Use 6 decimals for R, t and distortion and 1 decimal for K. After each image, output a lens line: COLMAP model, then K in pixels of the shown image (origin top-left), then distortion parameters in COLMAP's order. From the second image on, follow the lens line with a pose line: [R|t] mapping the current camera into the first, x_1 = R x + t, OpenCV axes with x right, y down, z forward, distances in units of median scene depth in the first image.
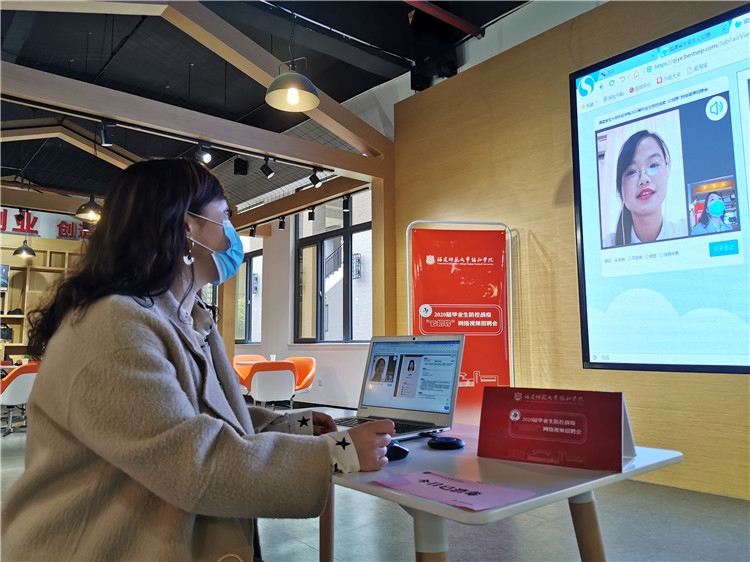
lens RADIAL K [[586.4, 0, 375.0], [0, 586.4, 281.0], [0, 0, 1]] dist [0.035802, -0.002692]
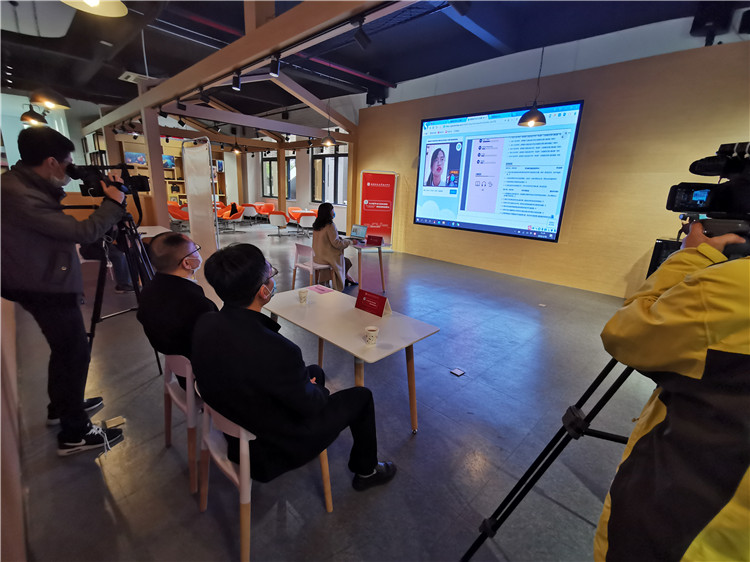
lens RADIAL K [[348.9, 0, 375.0], [0, 348.9, 281.0], [0, 0, 1]] dist [-0.055207, 0.033507]
pose [[0.993721, 0.028583, 0.108172, -0.048966], [-0.065599, 0.932050, 0.356341, -0.209020], [-0.090637, -0.361199, 0.928073, -0.804225]]
